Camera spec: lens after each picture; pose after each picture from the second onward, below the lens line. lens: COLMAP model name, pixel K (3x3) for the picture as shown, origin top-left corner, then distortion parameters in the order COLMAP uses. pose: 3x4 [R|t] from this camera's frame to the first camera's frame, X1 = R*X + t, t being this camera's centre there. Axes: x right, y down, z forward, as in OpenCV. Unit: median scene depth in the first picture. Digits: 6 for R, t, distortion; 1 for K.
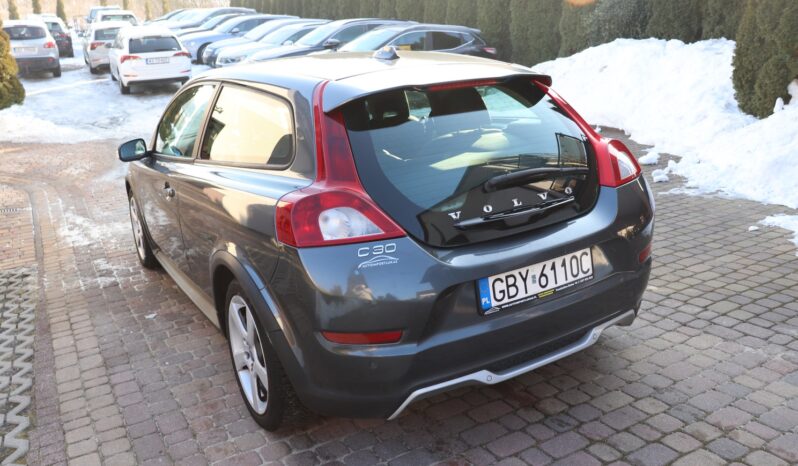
lens RADIAL K [[671.8, 0, 391.1], [0, 671.8, 238.4], [0, 0, 1]] dist [-0.189260, 0.184569]
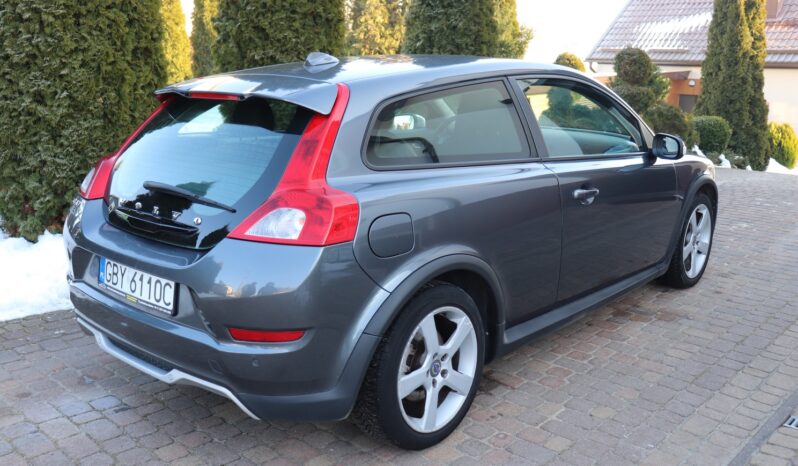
lens RADIAL K [[768.9, 0, 399.0], [0, 768.9, 233.0], [0, 0, 1]] dist [-0.083571, 0.012841]
pose [[0.319440, 0.296576, -0.900001, 1.375522], [-0.293102, 0.934111, 0.203785, -0.370066], [0.901138, 0.198695, 0.385319, 0.872337]]
